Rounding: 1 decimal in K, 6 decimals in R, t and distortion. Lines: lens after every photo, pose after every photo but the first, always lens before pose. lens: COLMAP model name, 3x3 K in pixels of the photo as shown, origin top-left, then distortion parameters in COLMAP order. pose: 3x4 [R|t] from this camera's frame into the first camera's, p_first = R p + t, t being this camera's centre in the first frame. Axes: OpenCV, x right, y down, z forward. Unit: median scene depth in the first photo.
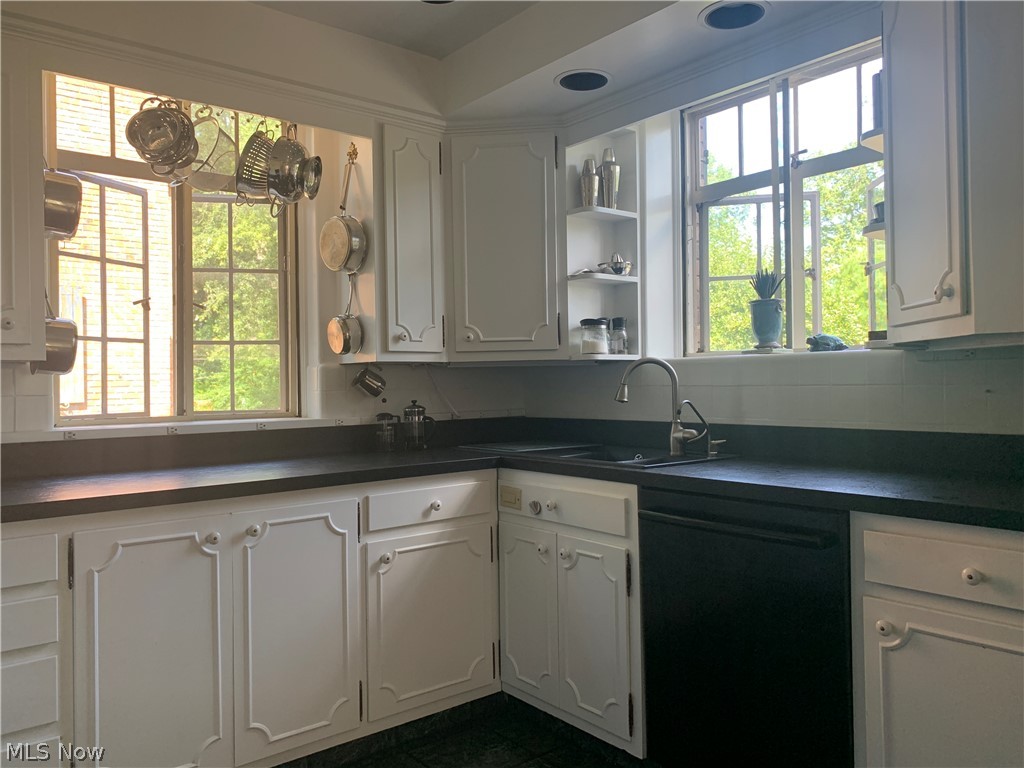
lens RADIAL K [[771.0, 0, 512.0], [0, 771.0, 384.0], [0, 0, 1]] dist [0.081742, -0.129259]
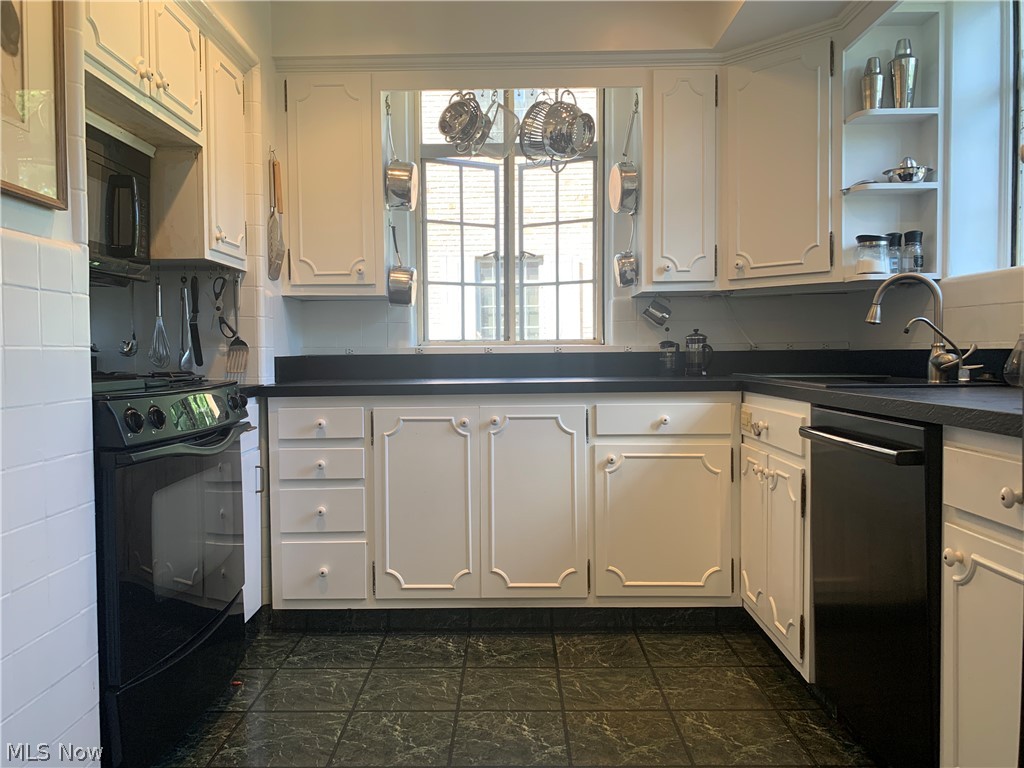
lens RADIAL K [[771.0, 0, 512.0], [0, 771.0, 384.0], [0, 0, 1]] dist [0.081742, -0.129259]
pose [[0.777487, 0.032977, -0.628033, 0.385884], [-0.003101, 0.998813, 0.048607, 0.050517], [0.628891, -0.035844, 0.776667, 0.020200]]
